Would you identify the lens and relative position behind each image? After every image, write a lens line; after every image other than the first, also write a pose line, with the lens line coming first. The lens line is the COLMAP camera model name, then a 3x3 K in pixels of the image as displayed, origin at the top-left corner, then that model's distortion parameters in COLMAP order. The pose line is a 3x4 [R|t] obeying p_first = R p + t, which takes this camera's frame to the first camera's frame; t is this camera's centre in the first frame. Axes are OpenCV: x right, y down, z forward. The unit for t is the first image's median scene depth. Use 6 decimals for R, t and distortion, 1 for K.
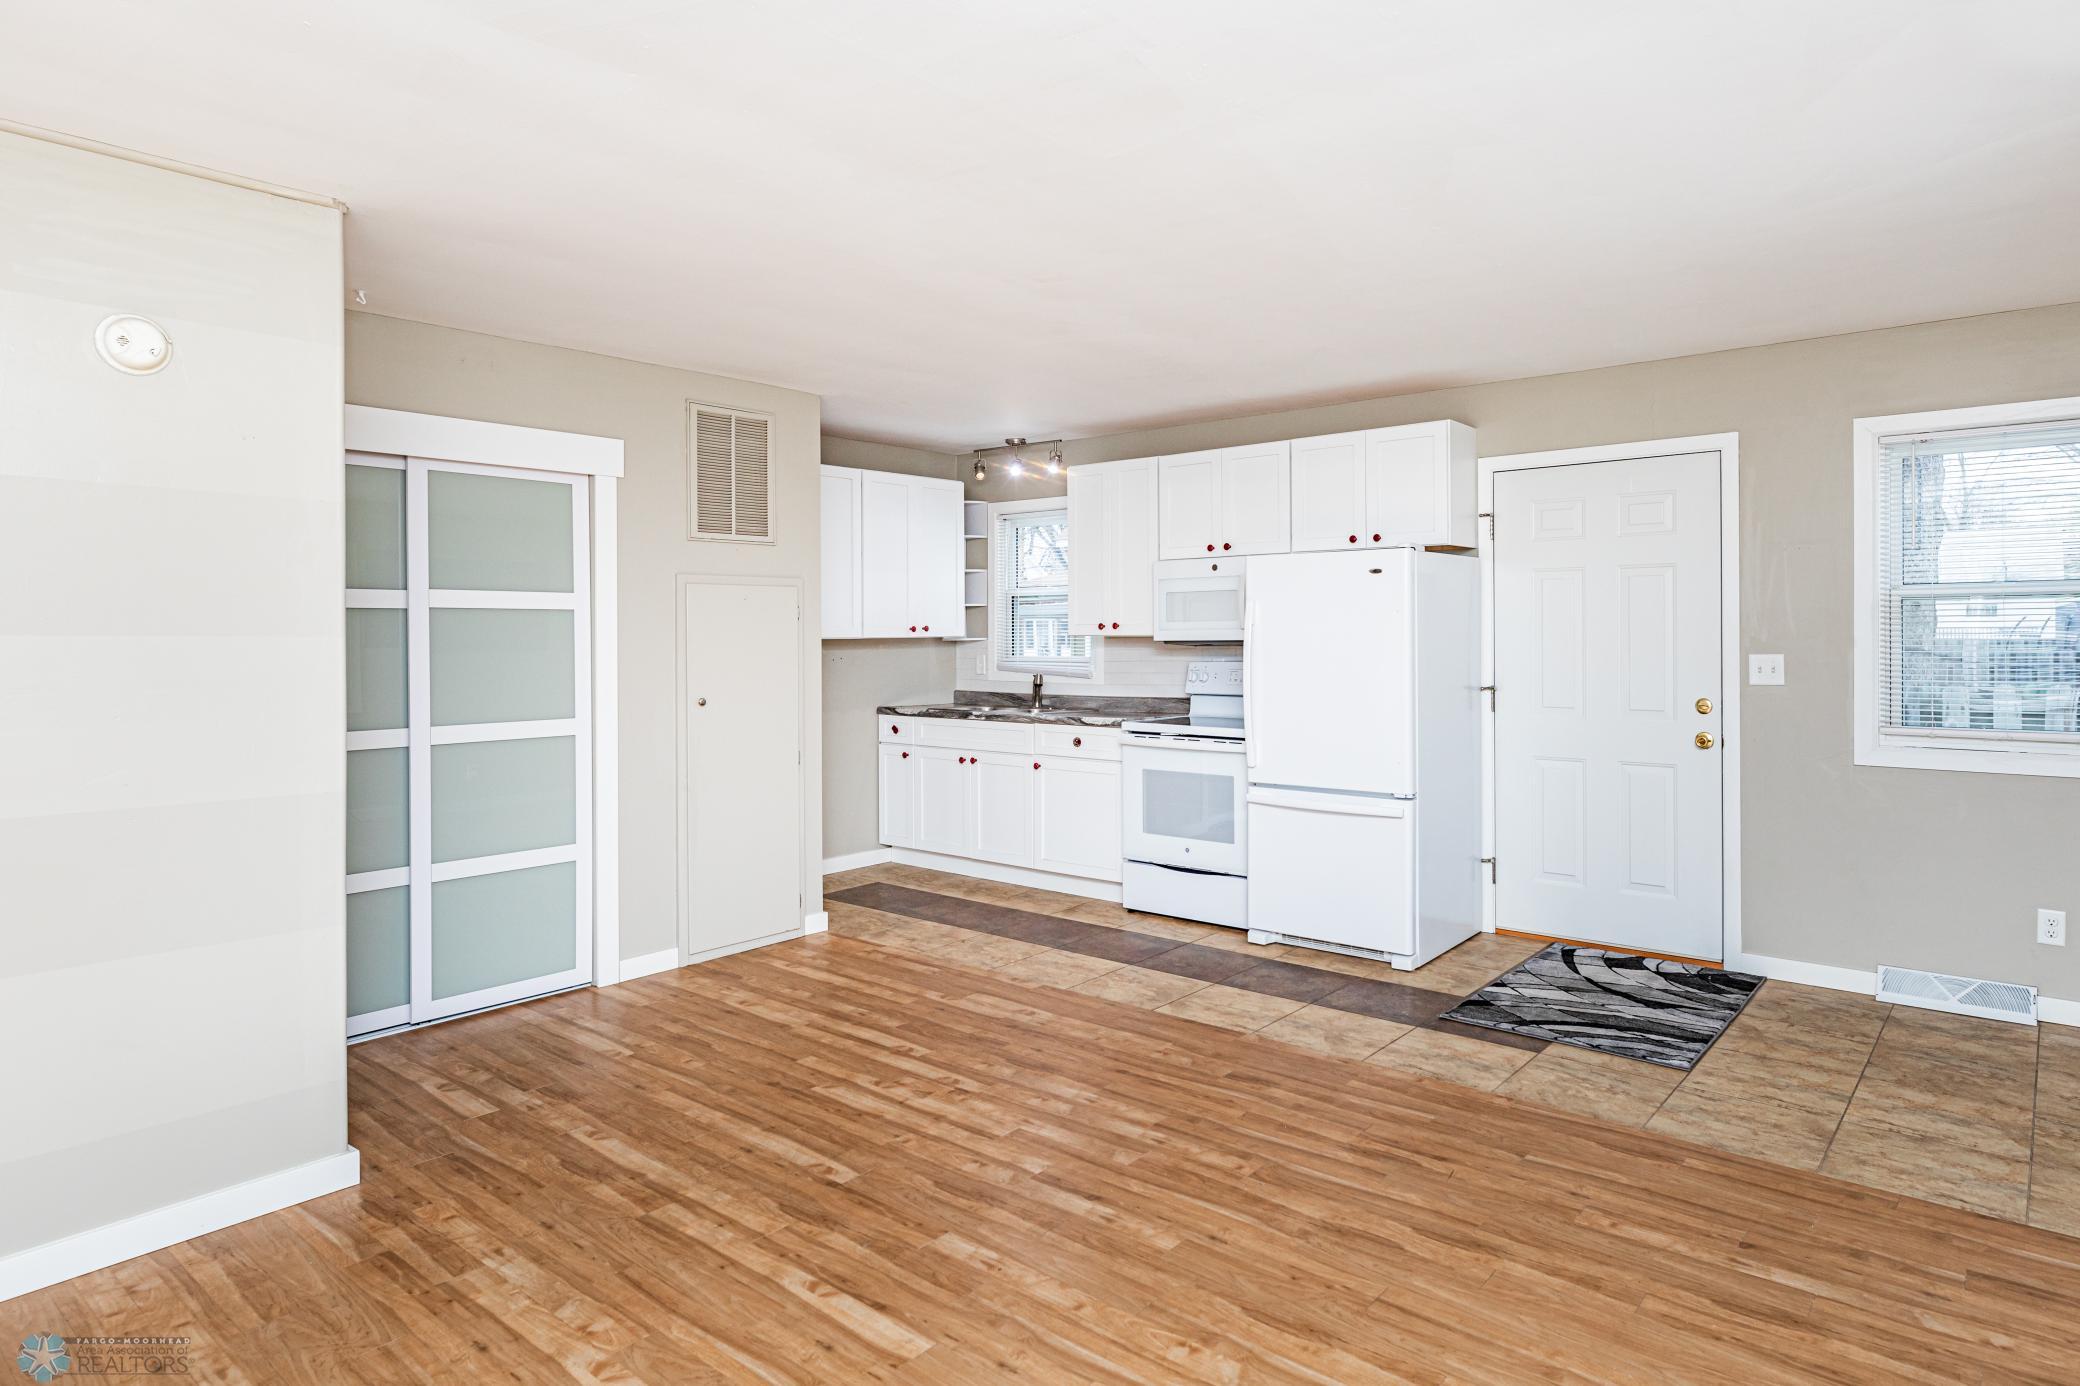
lens RADIAL K [[1199.4, 0, 1039.8], [0, 1199.4, 624.3], [0, 0, 1]] dist [0.002066, 0.000281]
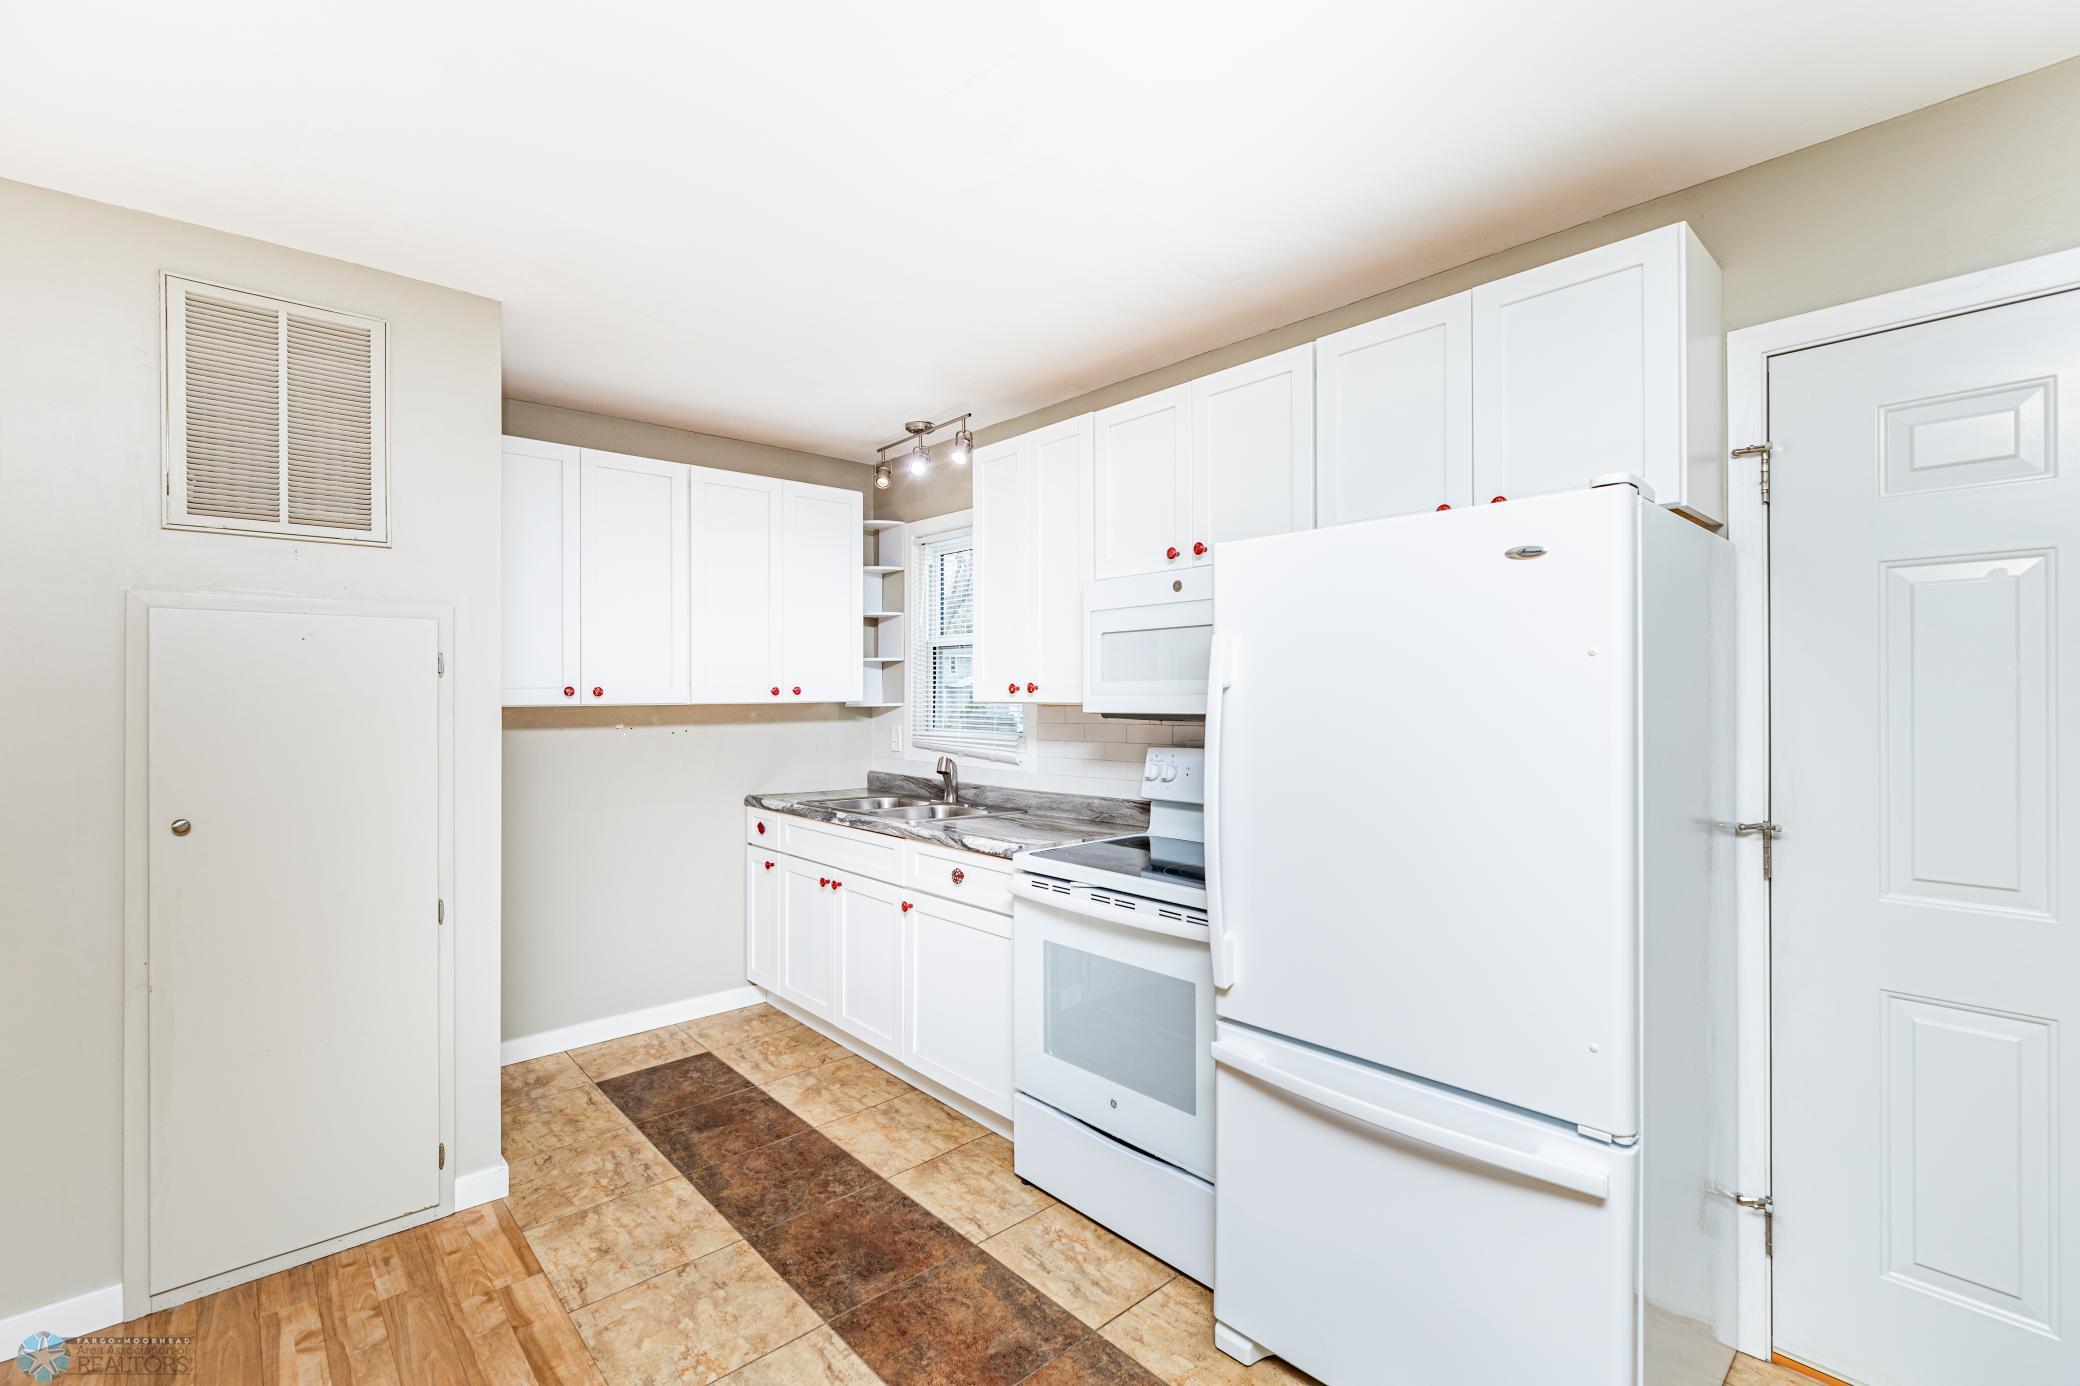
lens RADIAL K [[908.4, 0, 1006.8], [0, 908.4, 683.0], [0, 0, 1]] dist [-0.000640, -0.000105]
pose [[0.990083, 0.002784, -0.140454, 0.126358], [-0.003175, 0.999992, -0.002561, -0.000069], [0.140446, 0.002982, 0.990084, 0.562312]]
